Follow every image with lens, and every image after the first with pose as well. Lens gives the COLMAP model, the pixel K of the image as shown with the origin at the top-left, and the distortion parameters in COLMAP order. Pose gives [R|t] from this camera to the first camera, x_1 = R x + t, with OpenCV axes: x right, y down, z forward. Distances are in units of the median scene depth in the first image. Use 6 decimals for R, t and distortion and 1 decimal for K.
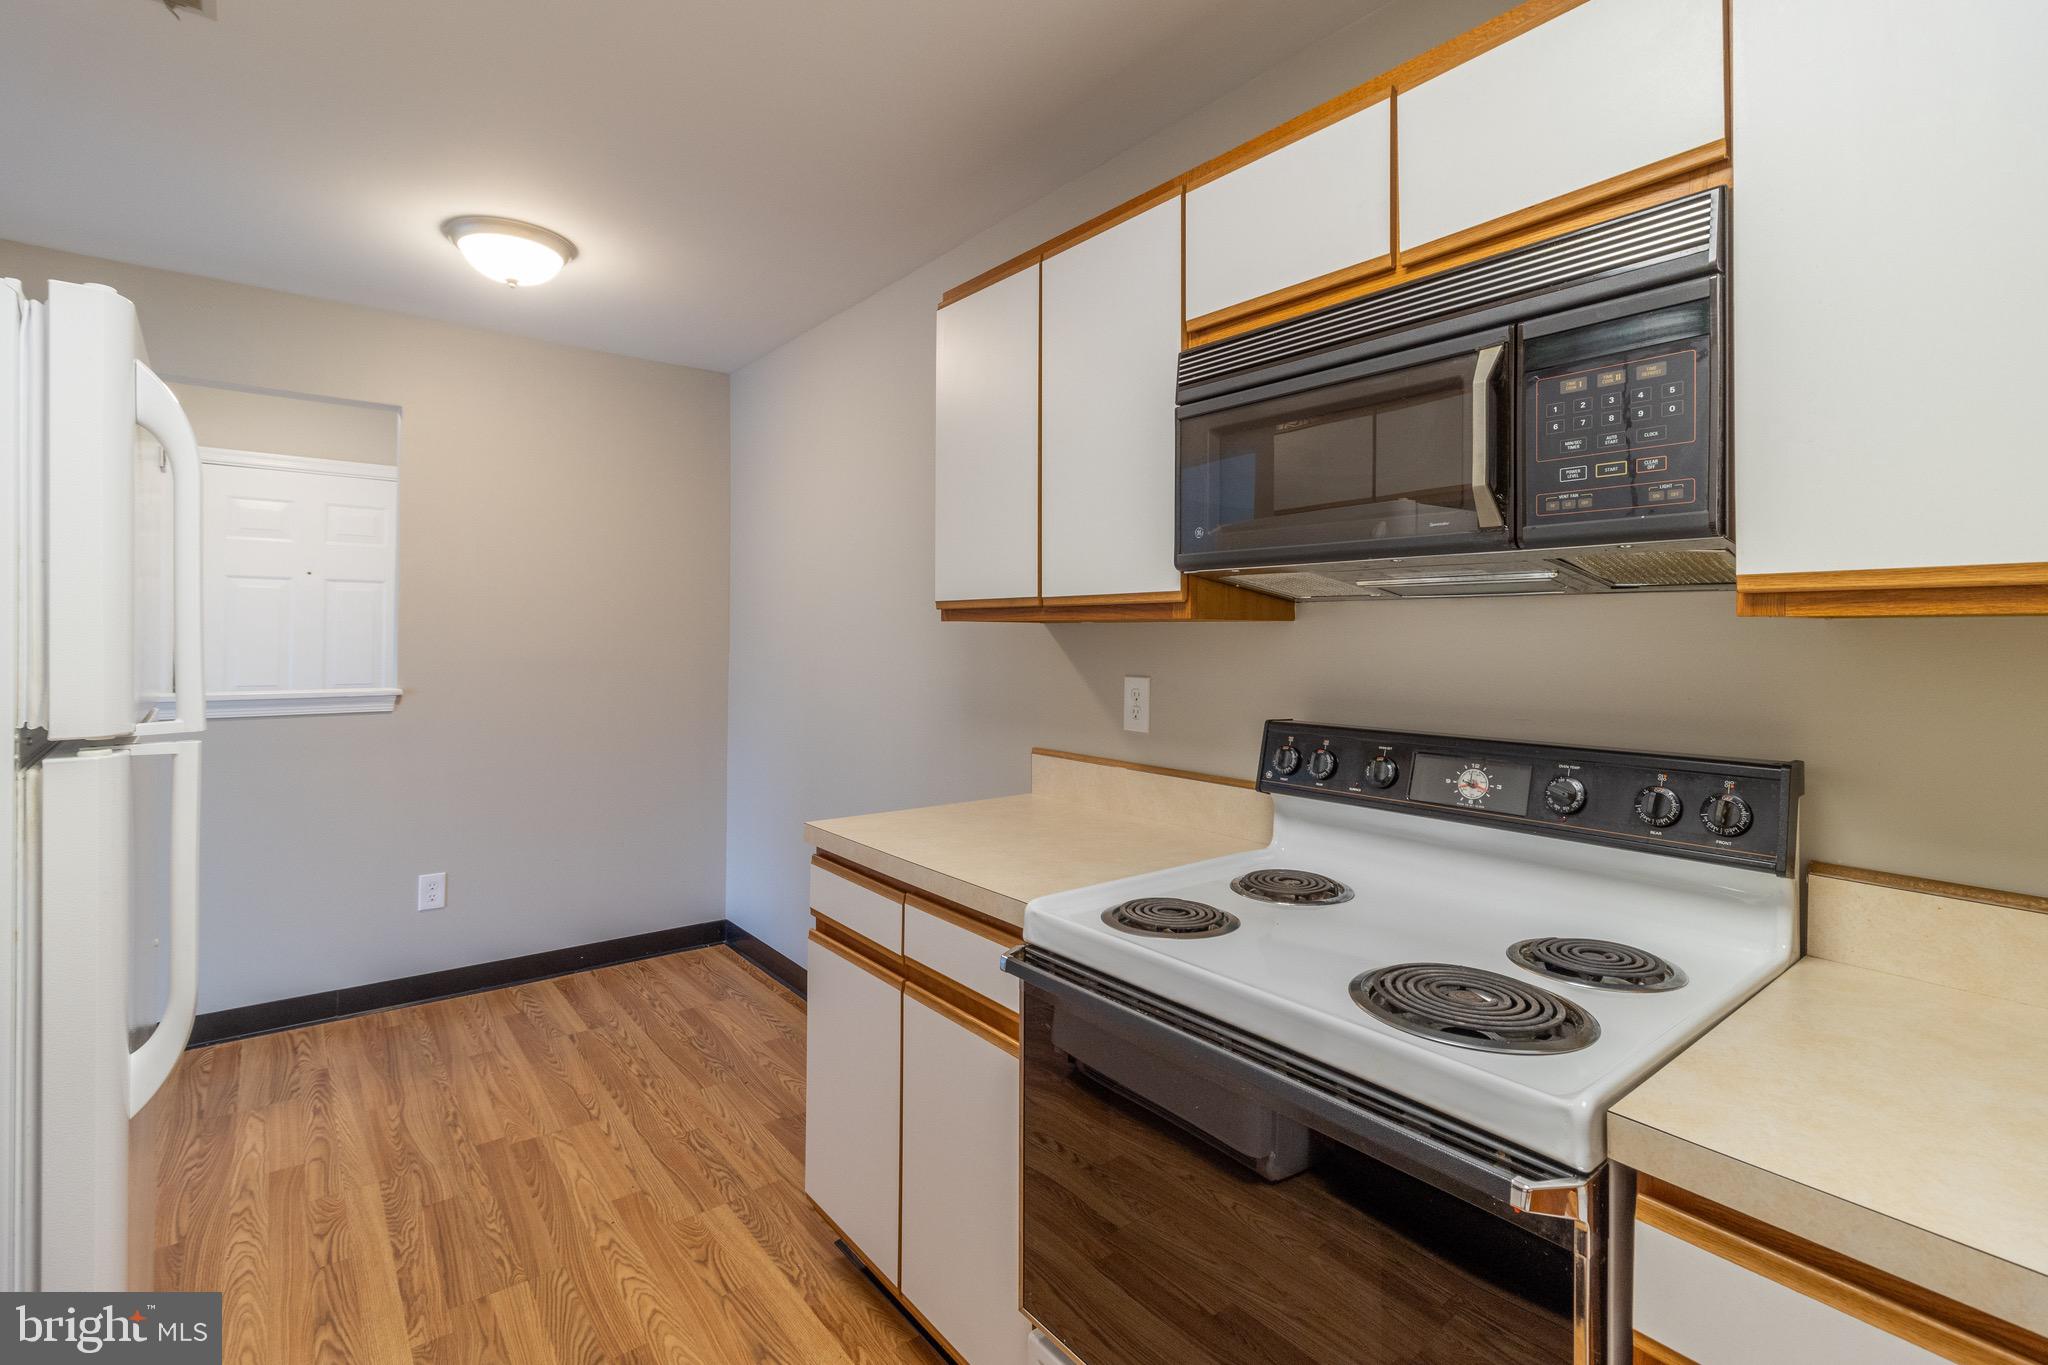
lens RADIAL K [[949.1, 0, 1031.5], [0, 949.1, 624.2], [0, 0, 1]] dist [-0.000875, 0.000813]
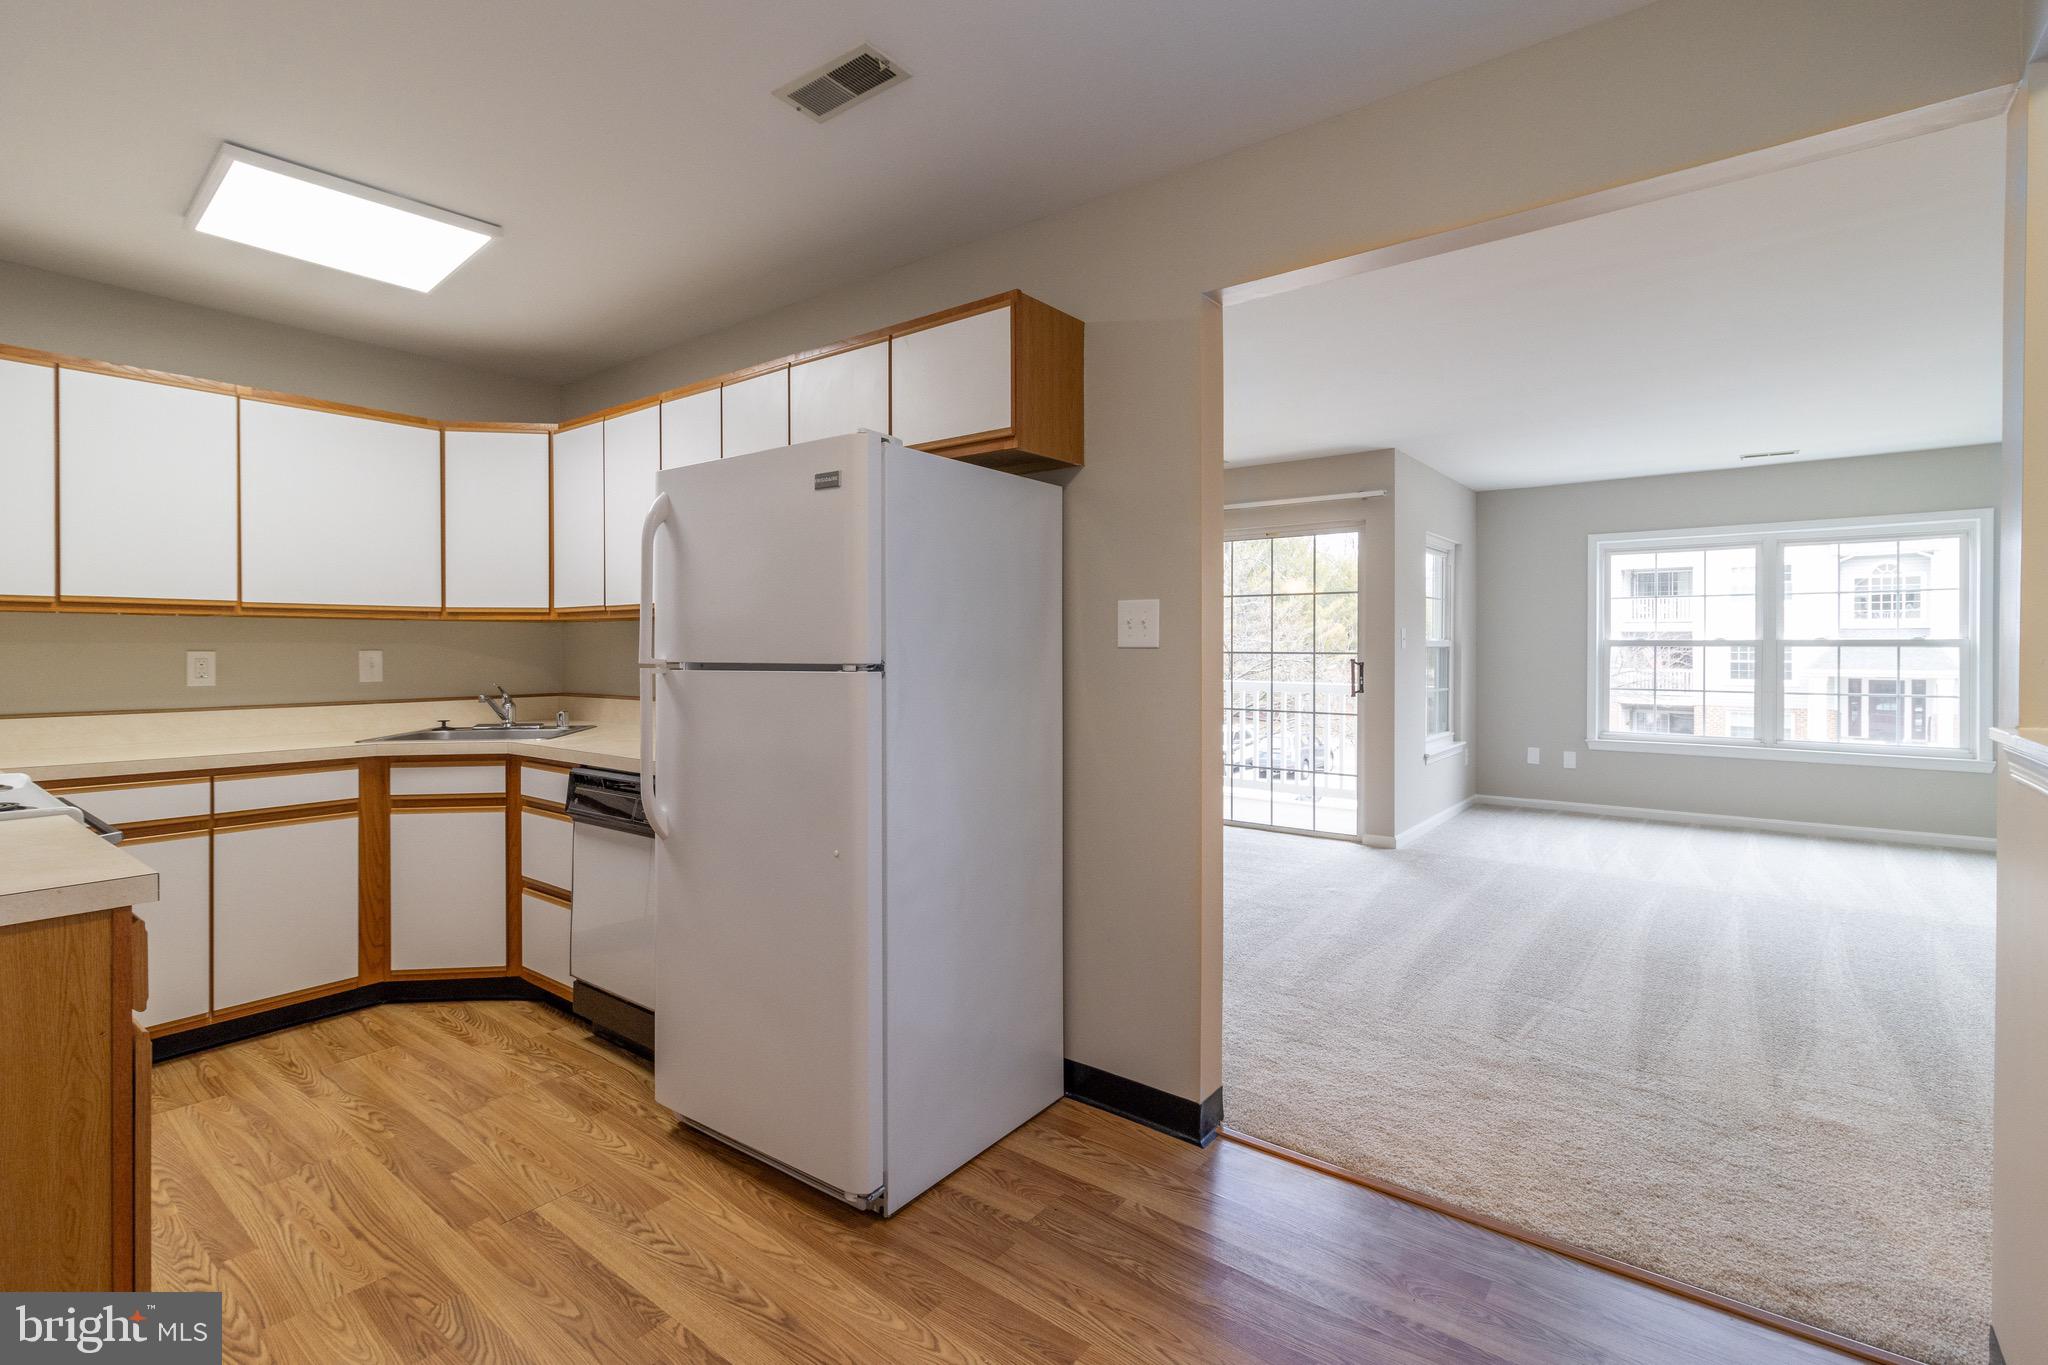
lens RADIAL K [[940.8, 0, 1028.7], [0, 940.8, 650.9], [0, 0, 1]] dist [0.001486, 0.000254]
pose [[-0.972074, -0.007529, -0.234555, -0.636626], [-0.005655, 0.999947, -0.008659, 0.051864], [0.234608, -0.007090, -0.972064, 1.679854]]
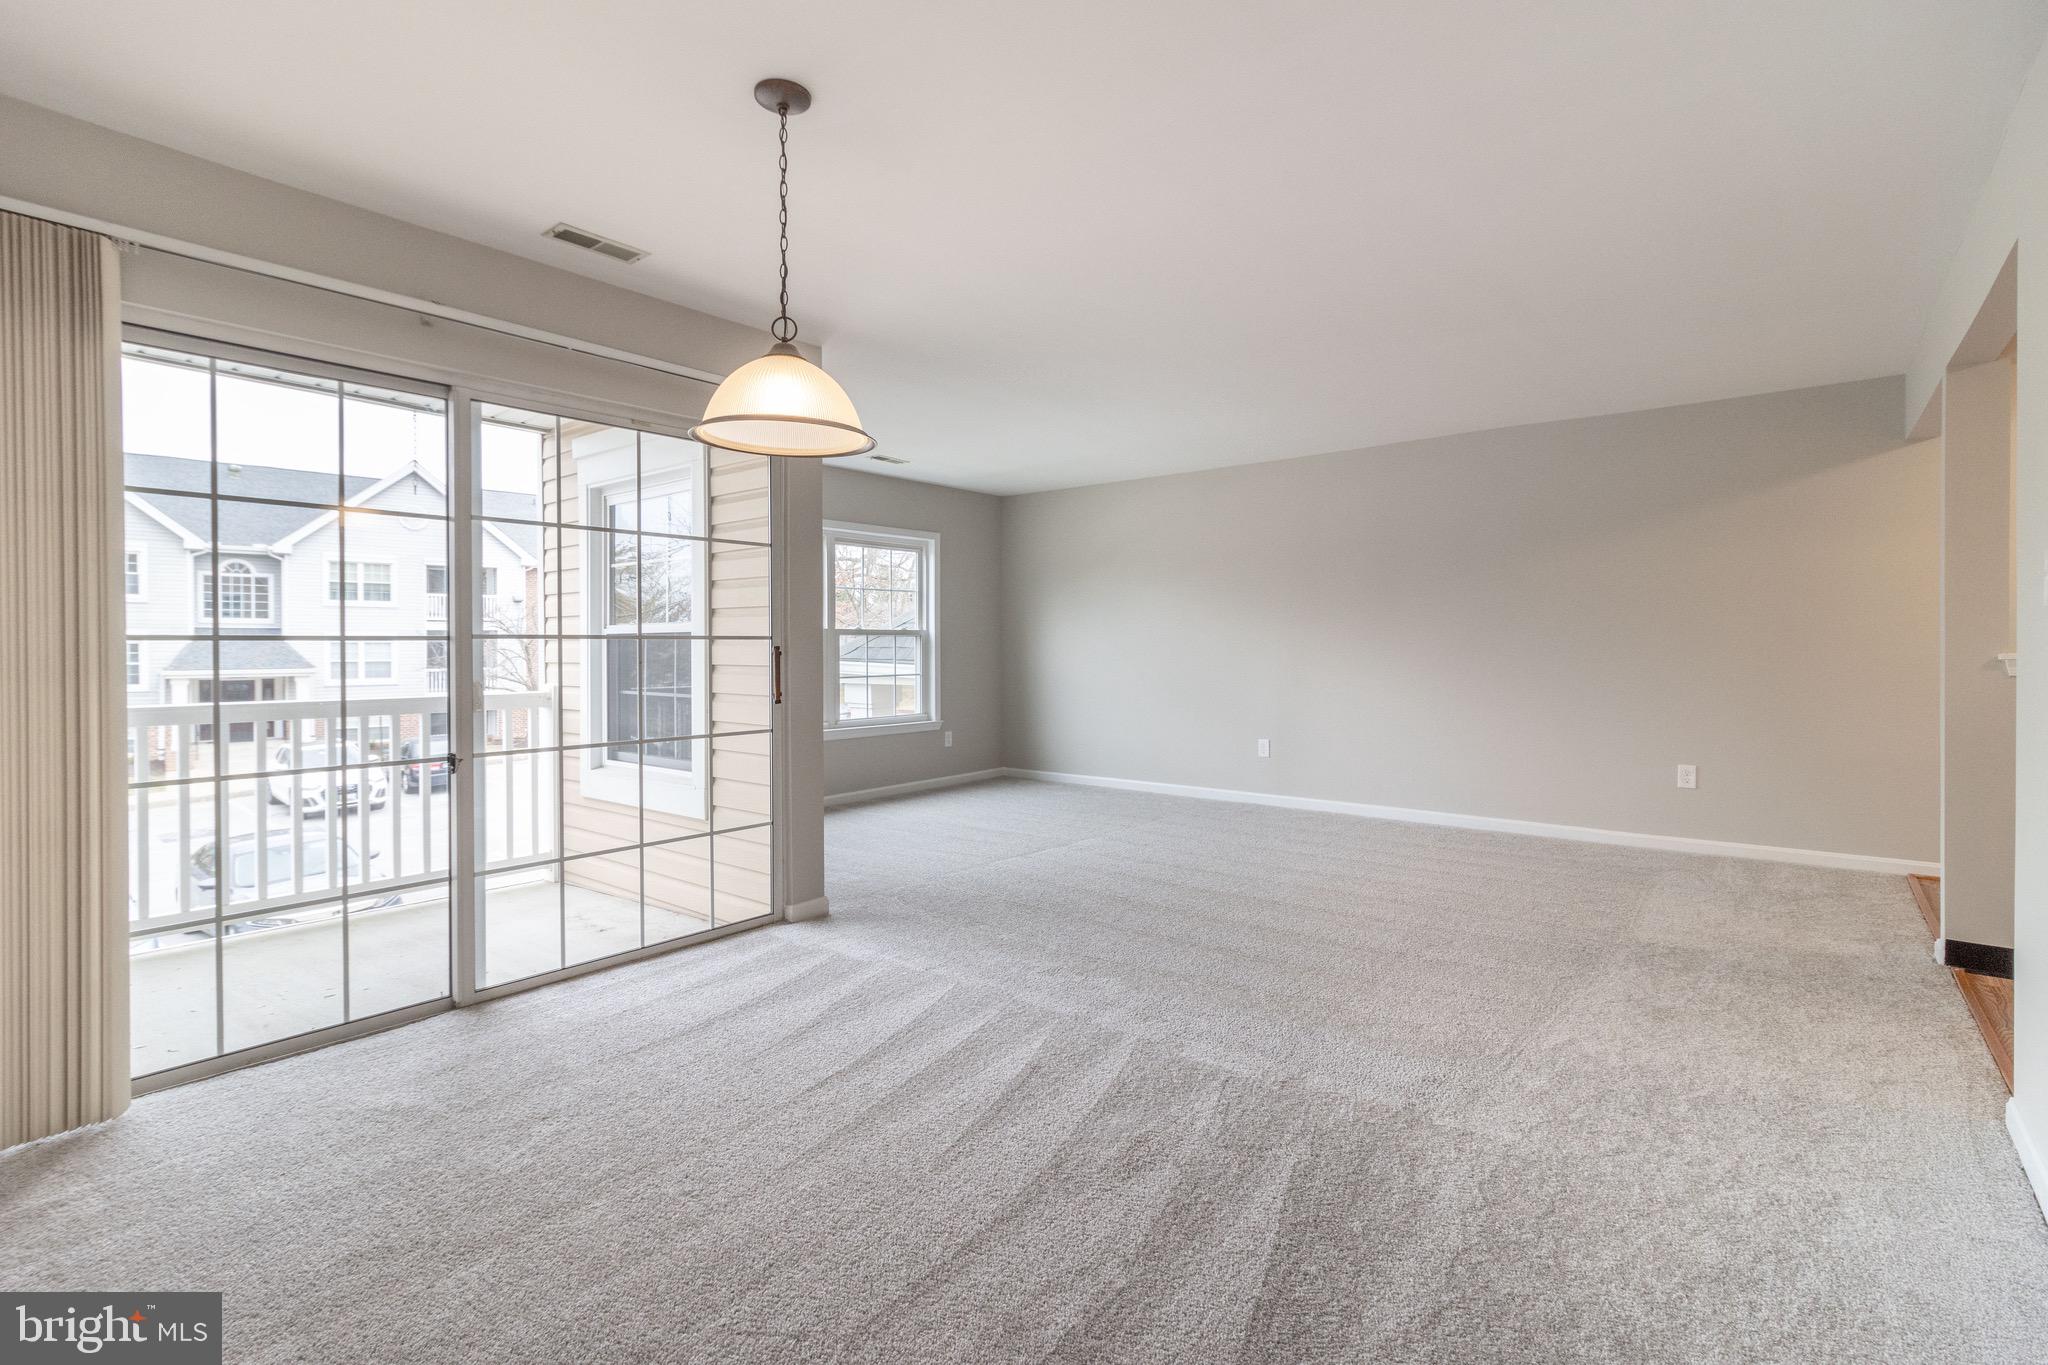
lens RADIAL K [[940.8, 0, 1028.7], [0, 940.8, 650.9], [0, 0, 1]] dist [0.001486, 0.000254]
pose [[0.207260, -0.003436, -0.978280, -0.332005], [0.017461, 0.999848, 0.000188, 0.063619], [0.978130, -0.017121, 0.207288, -0.655035]]
